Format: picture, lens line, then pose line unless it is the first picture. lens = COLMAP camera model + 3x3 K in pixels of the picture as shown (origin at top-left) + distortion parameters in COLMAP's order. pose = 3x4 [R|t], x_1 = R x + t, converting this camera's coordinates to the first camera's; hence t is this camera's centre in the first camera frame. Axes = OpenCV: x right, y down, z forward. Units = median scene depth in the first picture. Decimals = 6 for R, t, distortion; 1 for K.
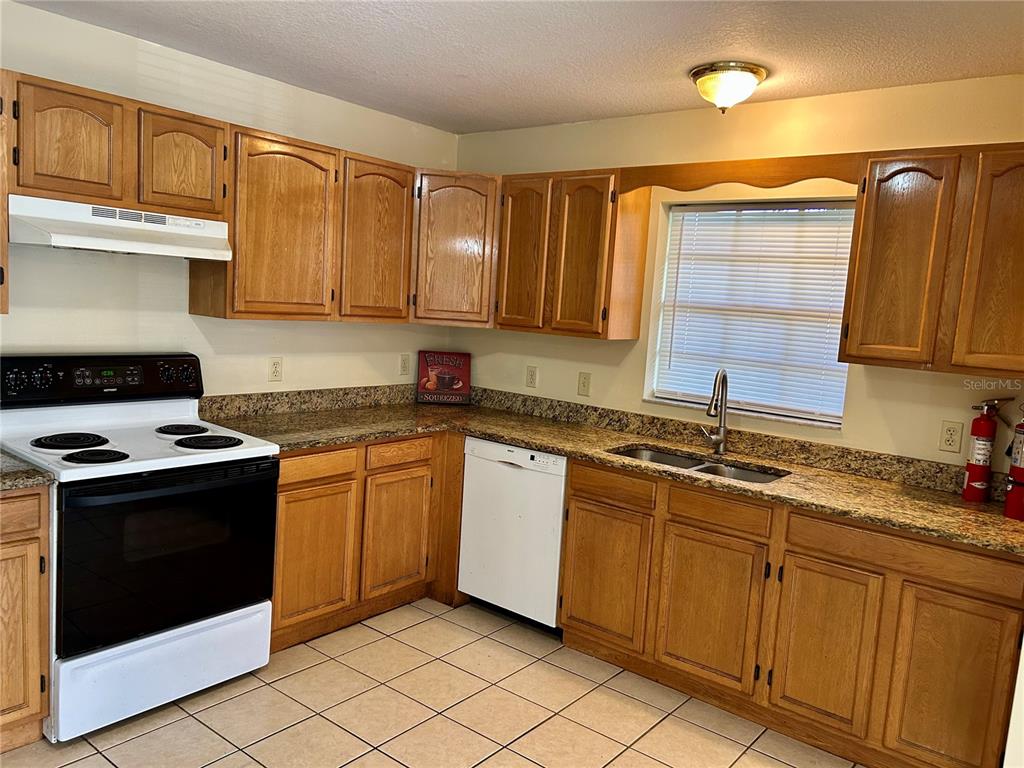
lens RADIAL K [[774.9, 0, 511.8], [0, 774.9, 389.8], [0, 0, 1]] dist [0.046744, -0.045689]
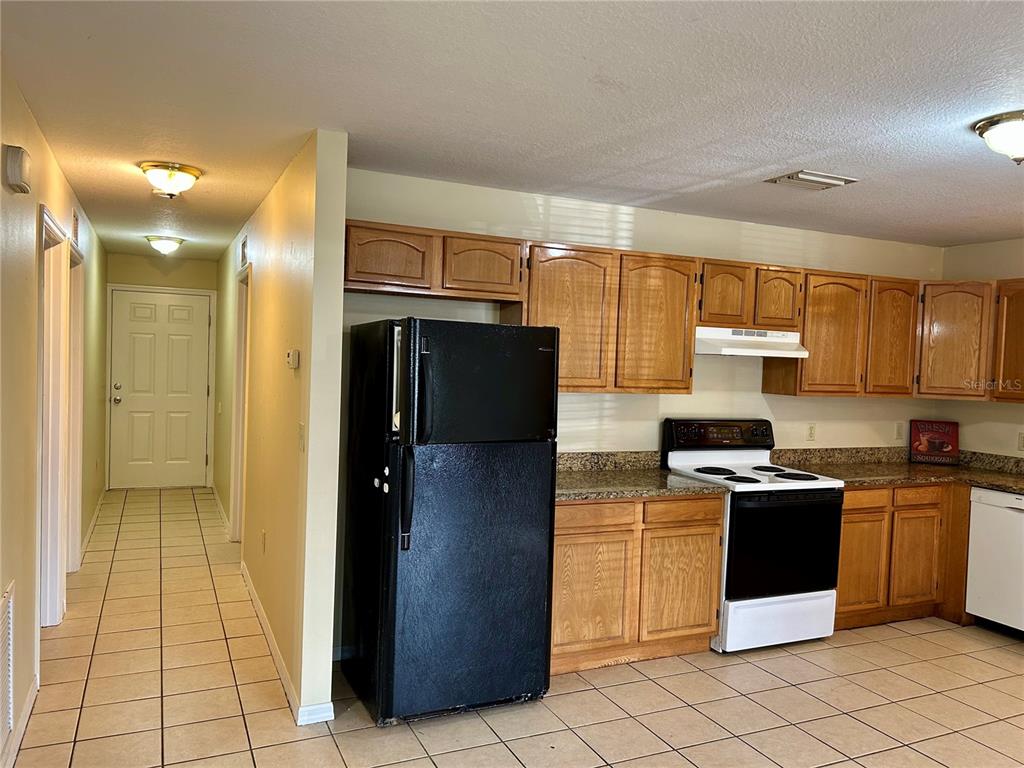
lens RADIAL K [[774.9, 0, 511.8], [0, 774.9, 389.8], [0, 0, 1]] dist [0.046744, -0.045689]
pose [[0.896062, -0.013002, -0.443739, -0.176032], [-0.030616, 0.995381, -0.090990, 0.045377], [0.442872, 0.095118, 0.891525, -0.522936]]
